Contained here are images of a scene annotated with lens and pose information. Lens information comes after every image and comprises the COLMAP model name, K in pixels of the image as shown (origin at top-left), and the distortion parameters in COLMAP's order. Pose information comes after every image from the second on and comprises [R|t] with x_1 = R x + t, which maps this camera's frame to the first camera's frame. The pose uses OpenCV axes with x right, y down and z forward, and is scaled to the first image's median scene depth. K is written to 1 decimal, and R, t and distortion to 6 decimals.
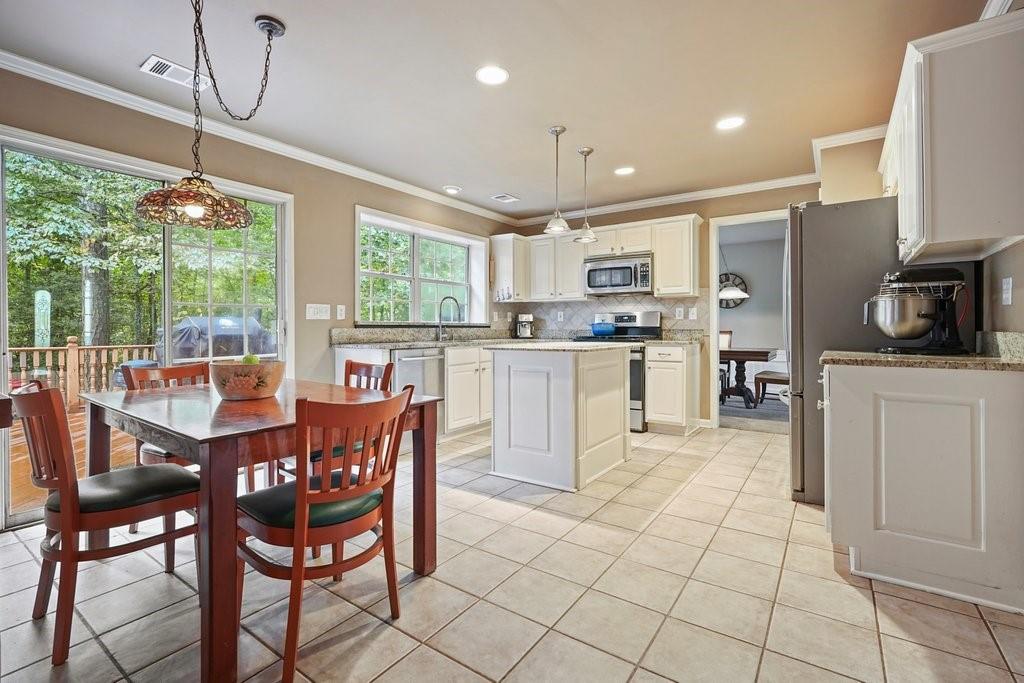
lens RADIAL K [[456.8, 0, 505.4], [0, 456.8, 320.4], [0, 0, 1]] dist [-0.010503, 0.003462]
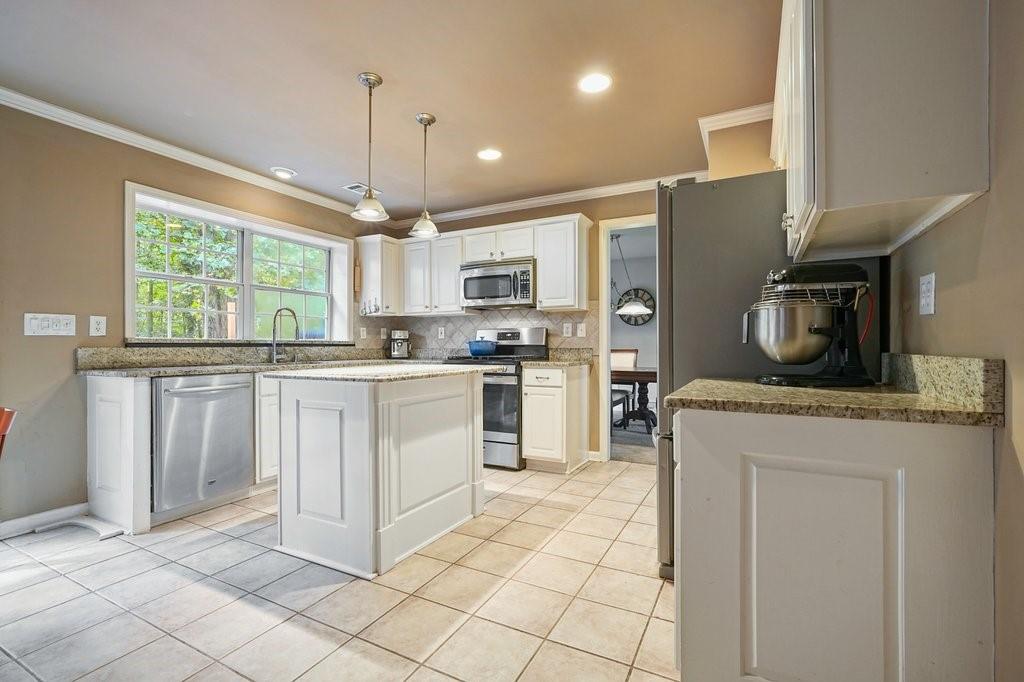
lens RADIAL K [[456.8, 0, 502.6], [0, 456.8, 337.1], [0, 0, 1]] dist [-0.010503, 0.003462]
pose [[0.992130, 0.002101, 0.125191, 0.183079], [-0.001837, 0.999996, -0.002226, 0.000811], [-0.125195, 0.001978, 0.992130, 0.188695]]
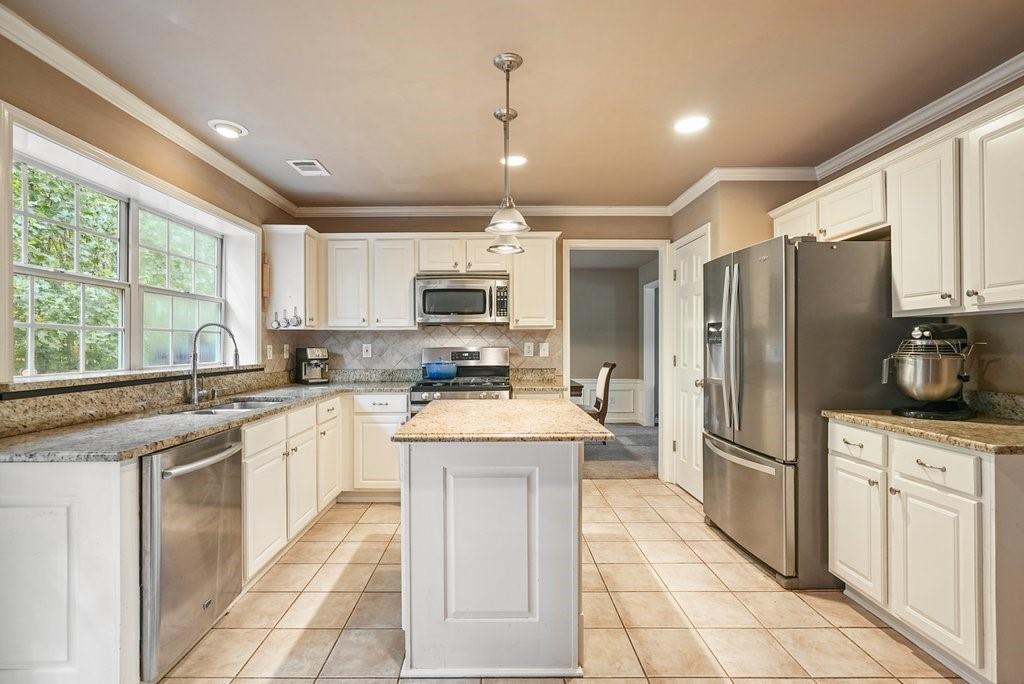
lens RADIAL K [[476.2, 0, 492.0], [0, 476.2, 342.3], [0, 0, 1]] dist [-0.005182, 0.001294]
pose [[0.818394, 0.002351, 0.574653, -0.209024], [-0.008427, 0.999933, 0.007909, -0.041903], [-0.574596, -0.011315, 0.818359, 0.392526]]
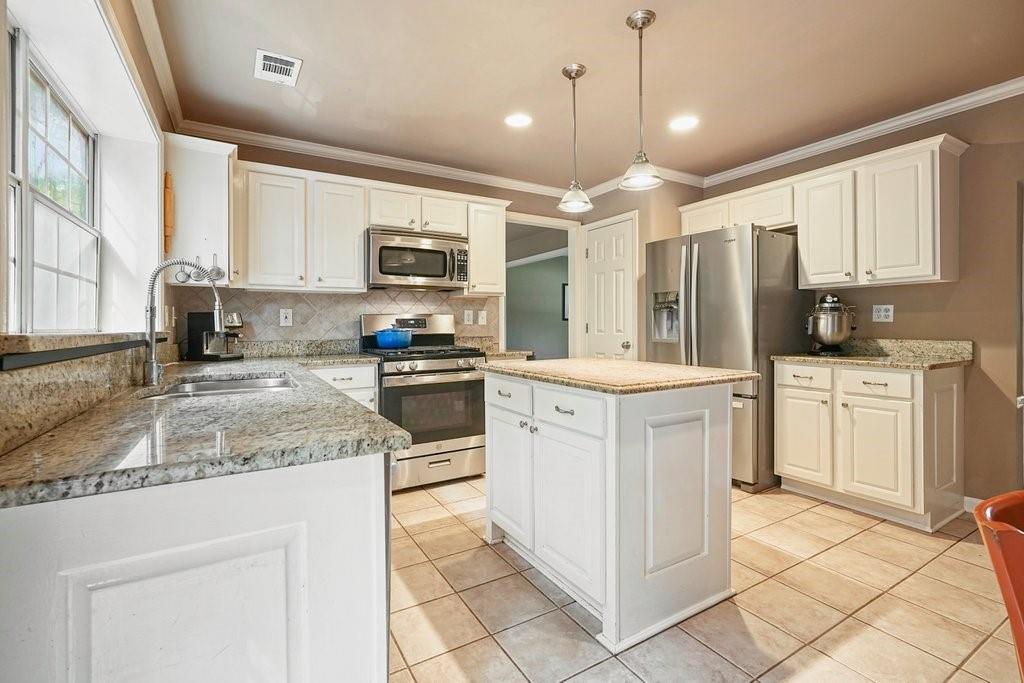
lens RADIAL K [[456.8, 0, 517.8], [0, 456.8, 322.5], [0, 0, 1]] dist [-0.010503, 0.003462]
pose [[0.409638, 0.006434, 0.912225, -0.400915], [-0.011815, 0.999929, -0.001748, -0.006608], [-0.912172, -0.010062, 0.409685, 0.705503]]
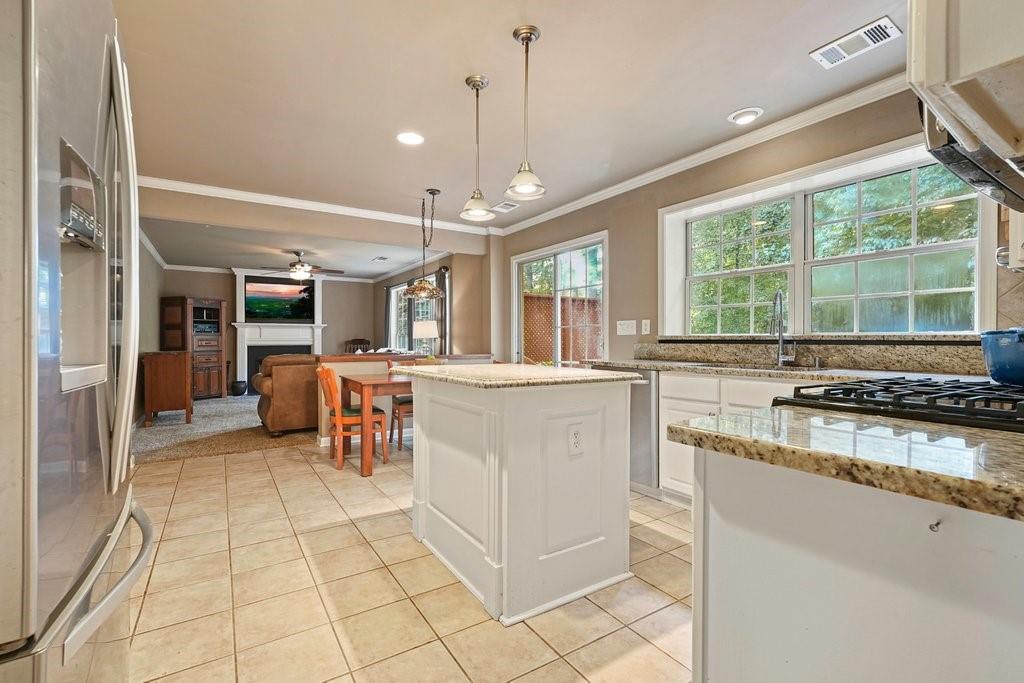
lens RADIAL K [[456.8, 0, 528.1], [0, 456.8, 341.4], [0, 0, 1]] dist [-0.010503, 0.003462]
pose [[-0.341466, 0.006668, -0.939871, 0.624061], [0.017907, 0.999839, 0.000588, 0.007431], [0.939724, -0.016630, -0.341530, 1.051313]]
